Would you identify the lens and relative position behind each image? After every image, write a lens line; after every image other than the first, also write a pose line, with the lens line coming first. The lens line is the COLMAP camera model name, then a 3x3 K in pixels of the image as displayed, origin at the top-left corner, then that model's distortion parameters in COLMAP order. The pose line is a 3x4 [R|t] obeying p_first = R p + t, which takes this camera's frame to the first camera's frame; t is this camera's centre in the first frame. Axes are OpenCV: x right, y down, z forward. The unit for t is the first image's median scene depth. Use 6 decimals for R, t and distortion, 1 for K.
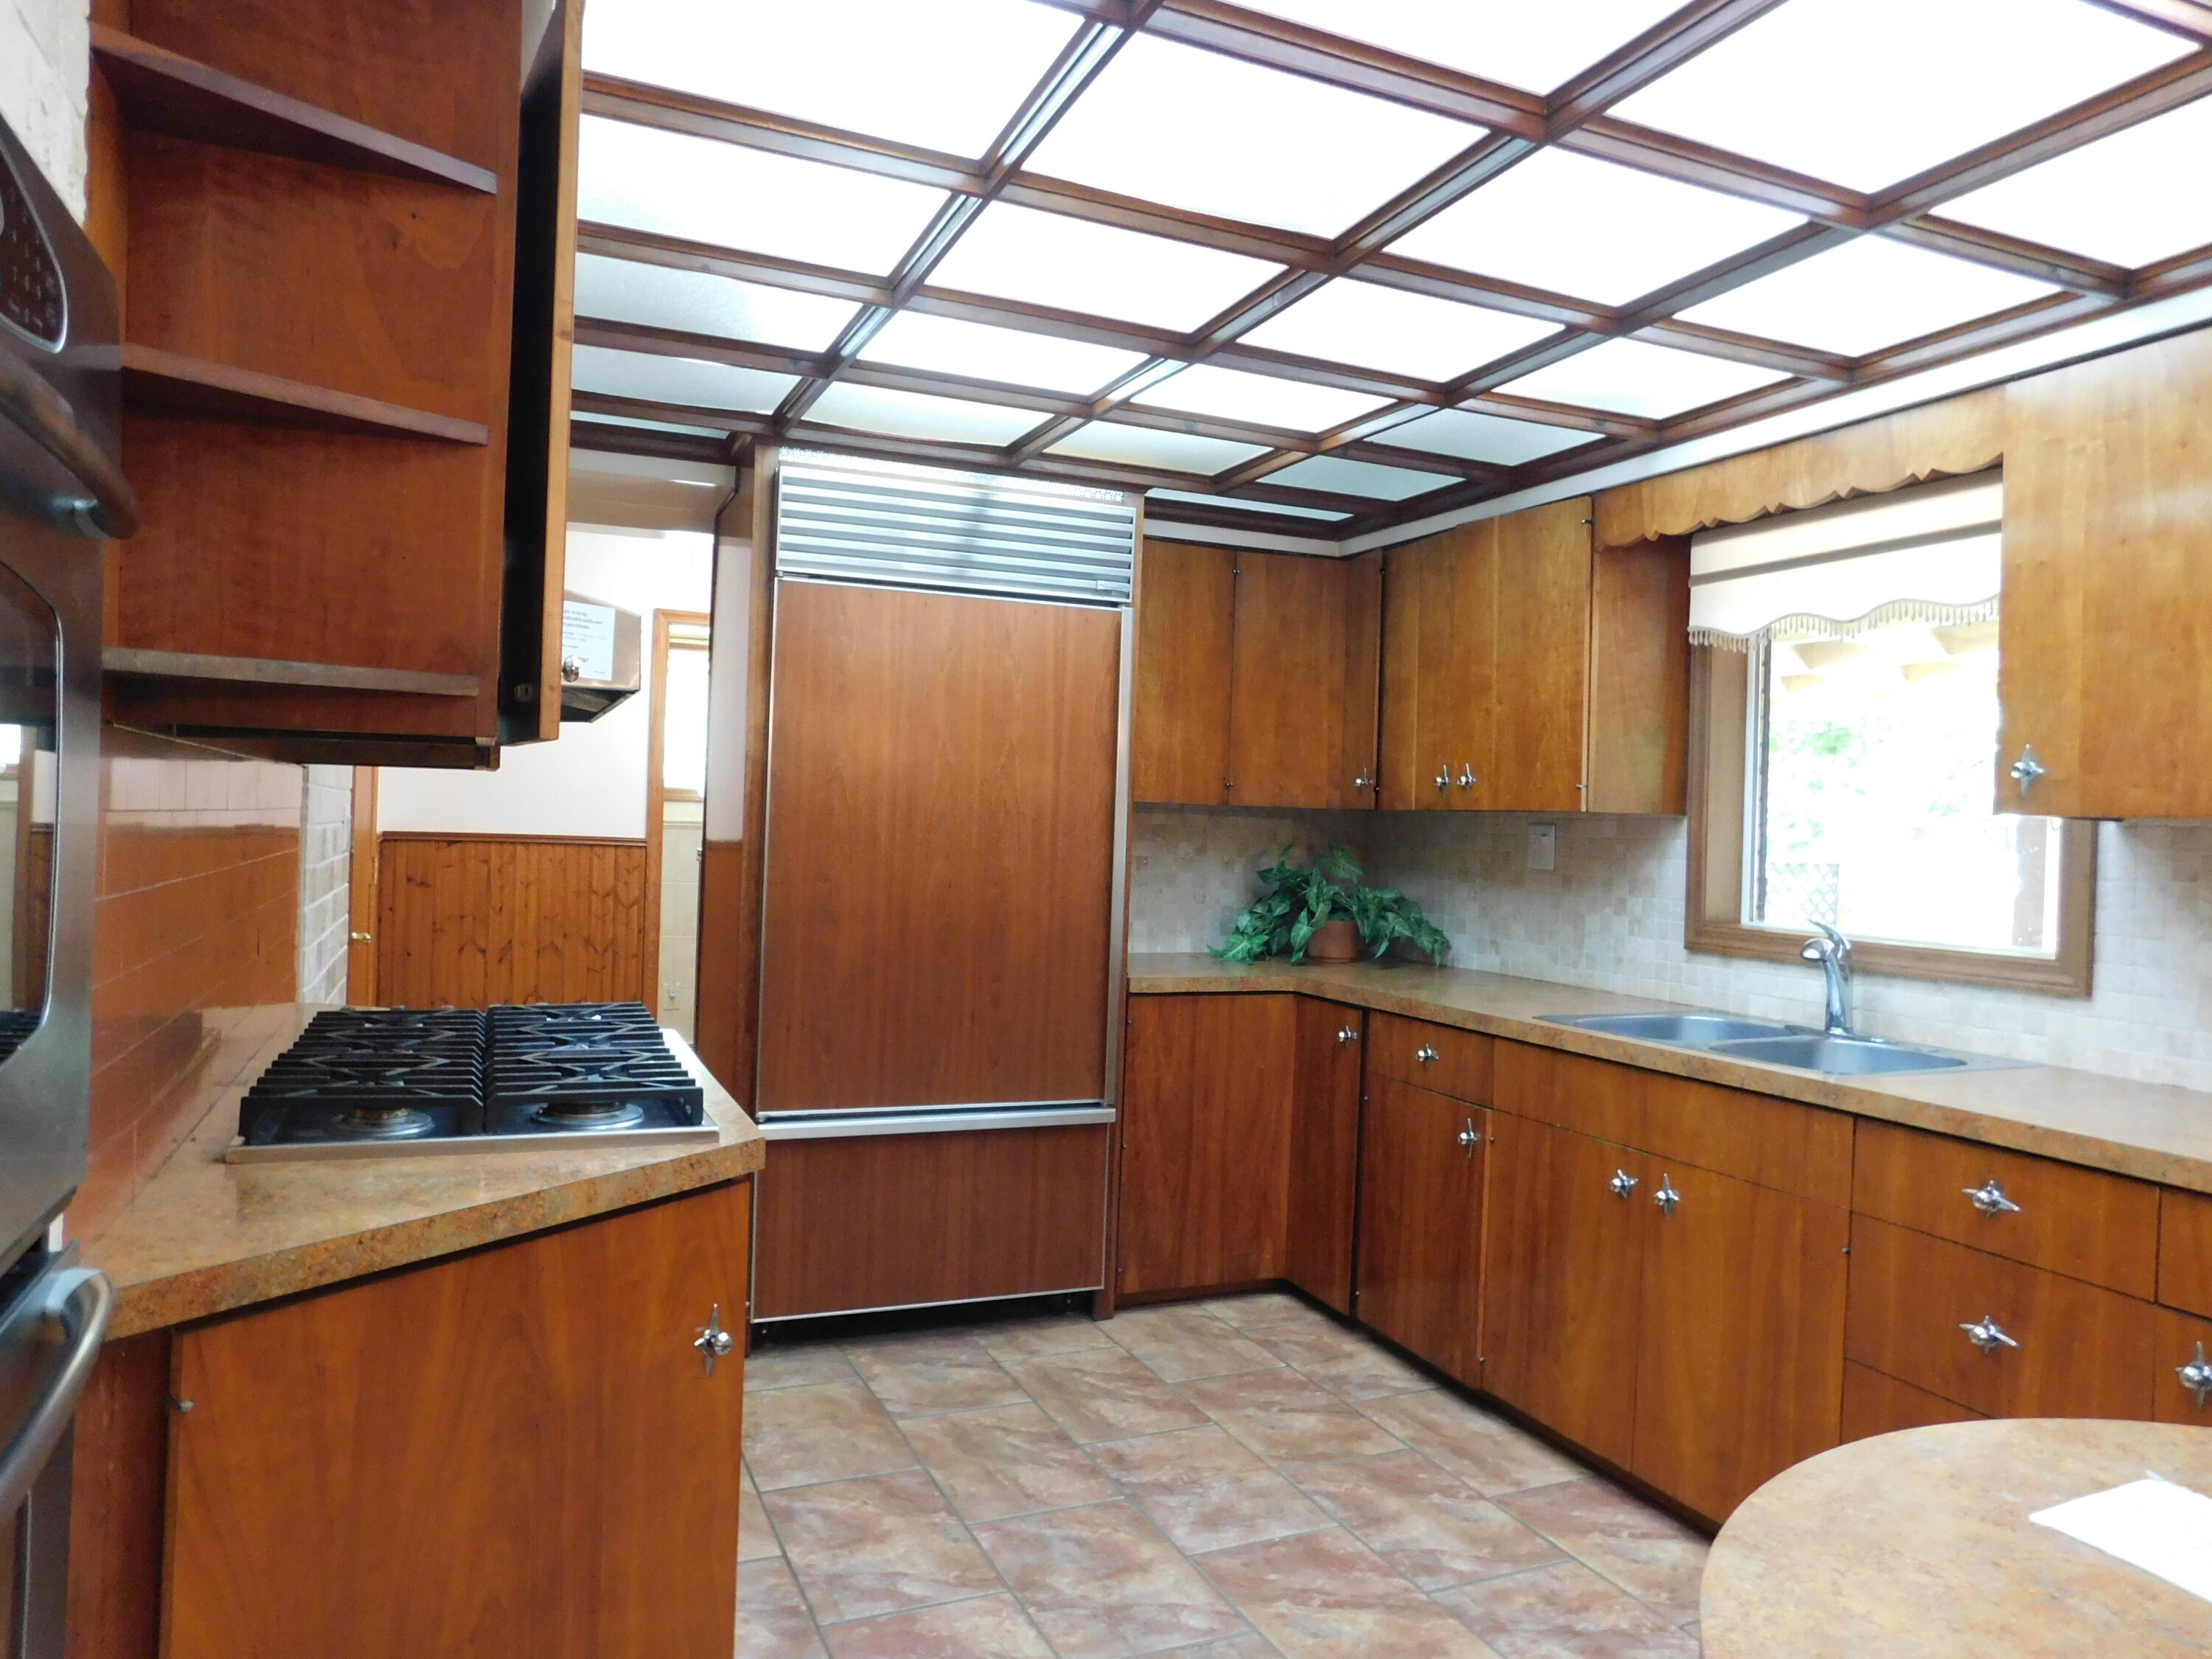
lens RADIAL K [[1473.5, 0, 1098.2], [0, 1473.5, 827.8], [0, 0, 1]] dist [-0.061049, 0.051017]
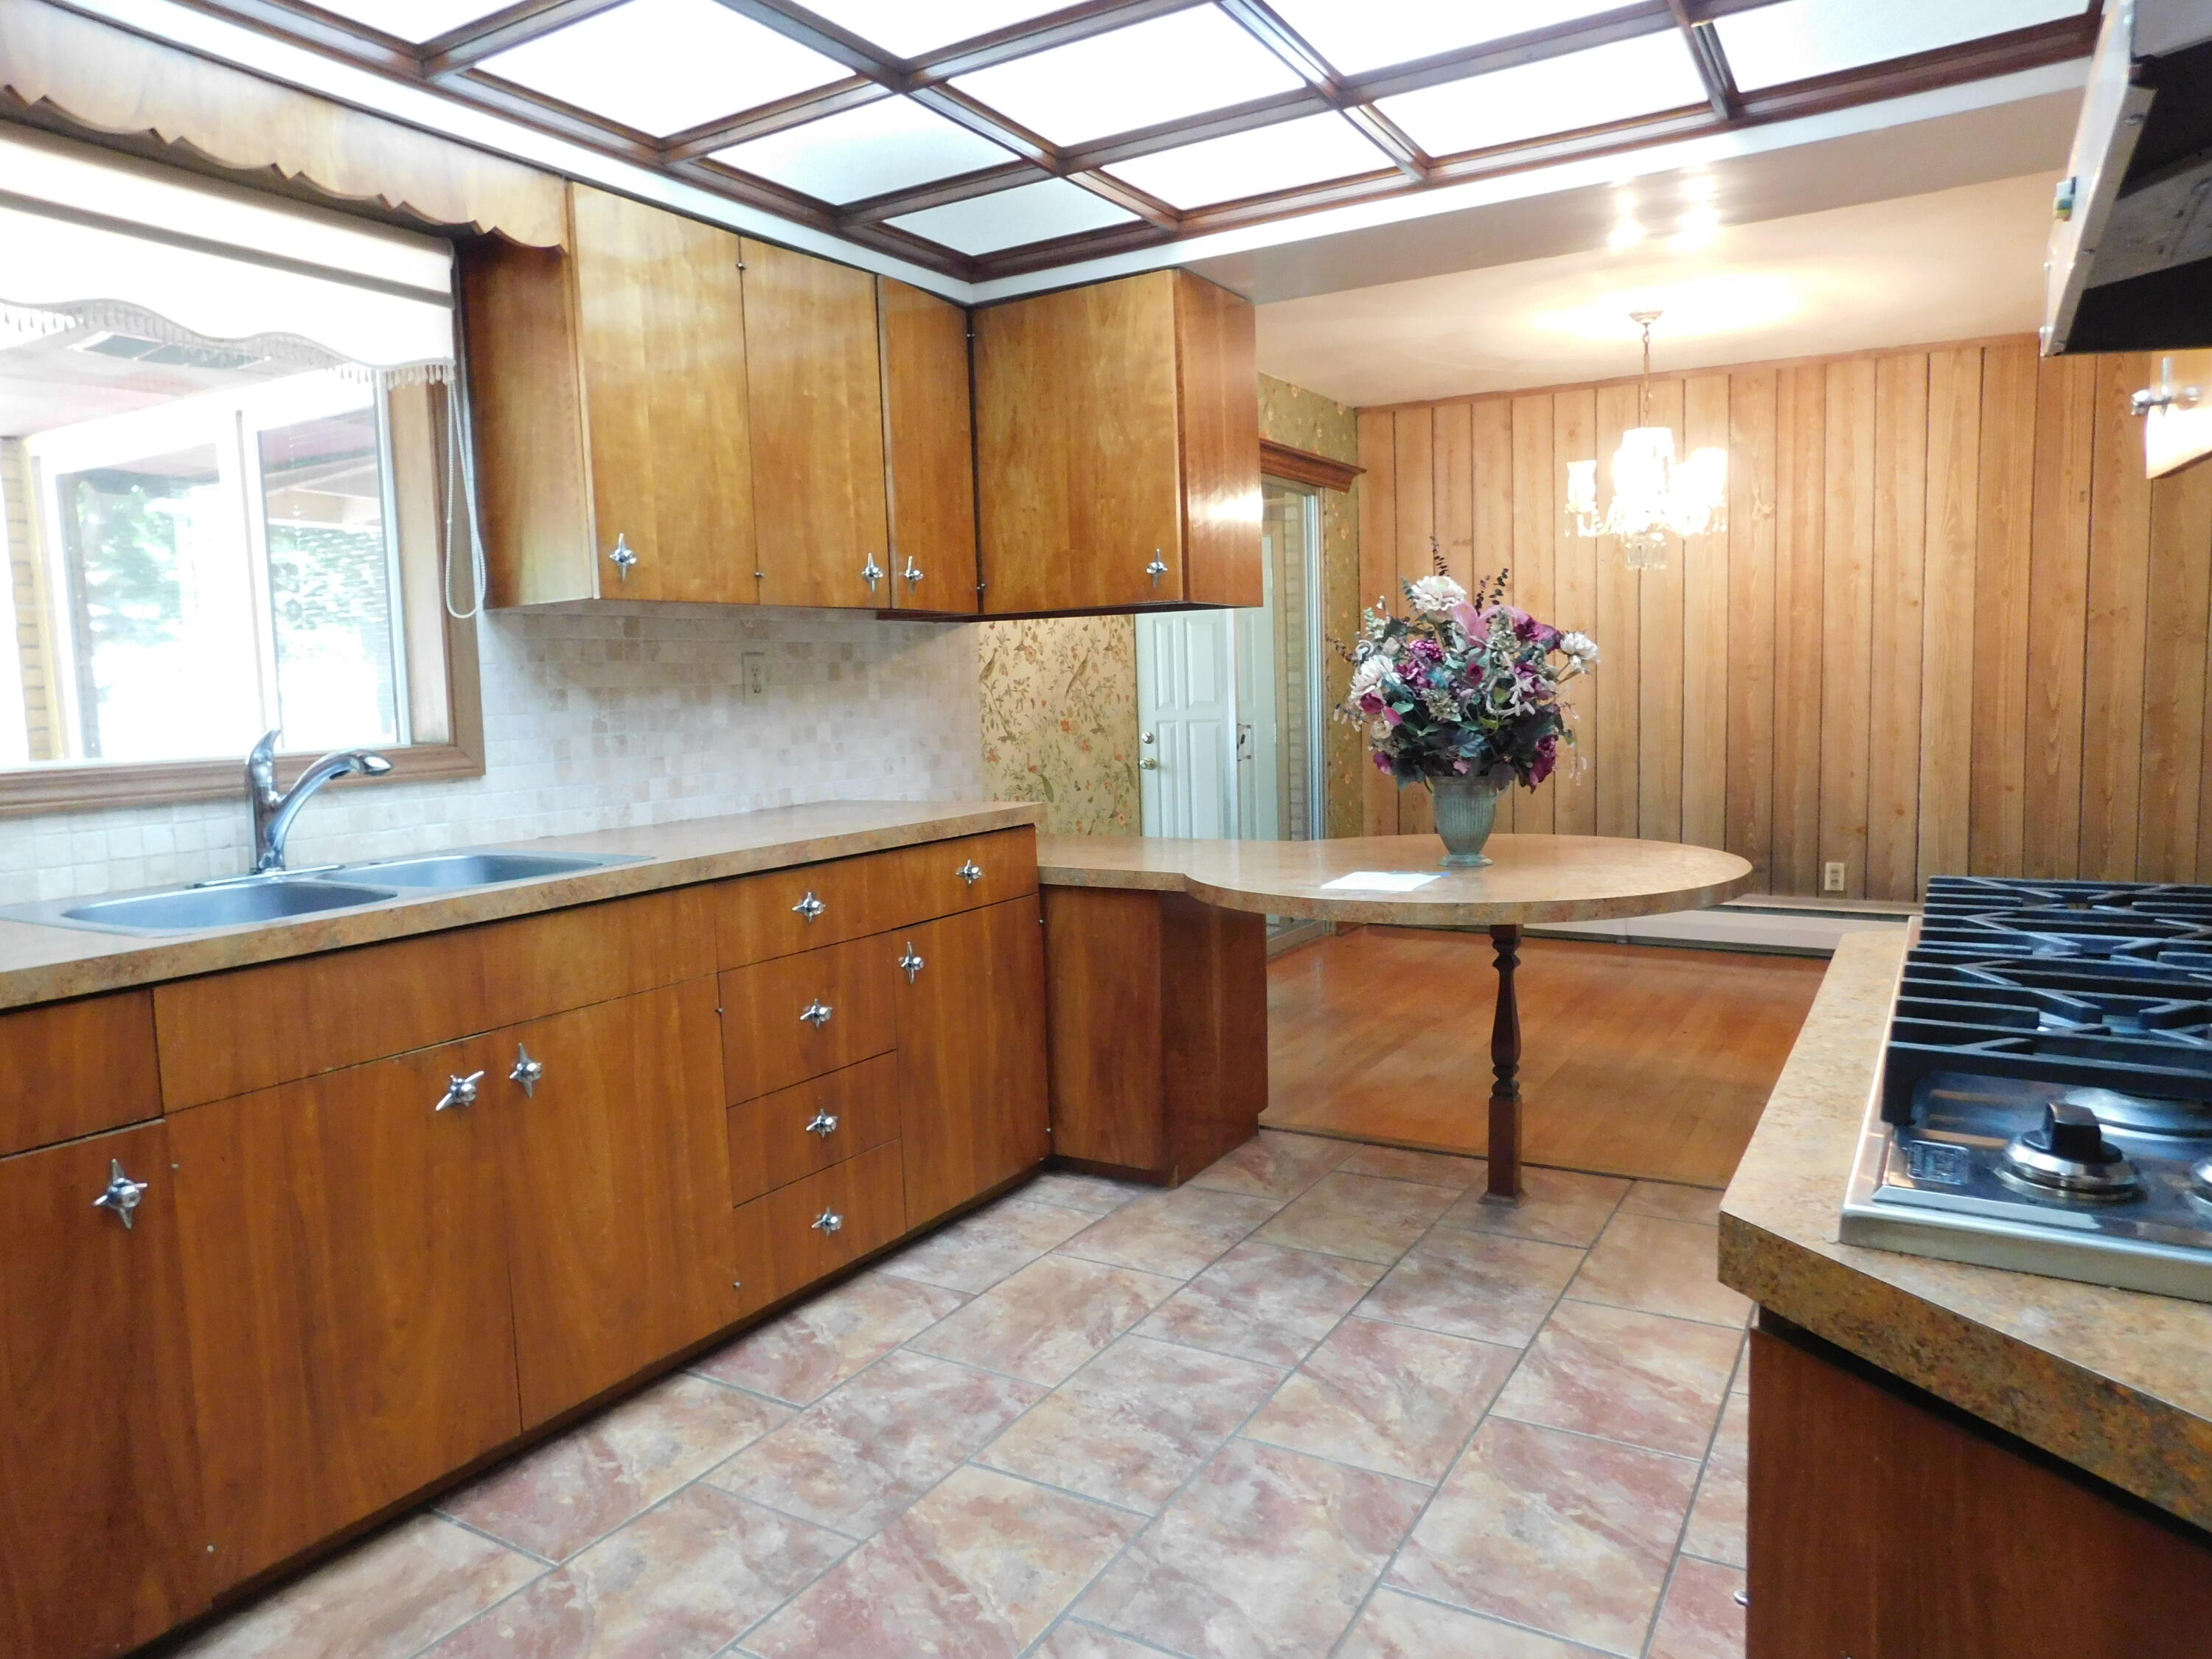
lens RADIAL K [[1442.2, 0, 1092.4], [0, 1442.2, 827.0], [0, 0, 1]] dist [-0.045878, 0.000153]
pose [[-0.580502, -0.094686, 0.808735, -0.327728], [0.015579, 0.991743, 0.127294, 0.021327], [-0.814110, 0.086494, -0.574234, 0.946698]]
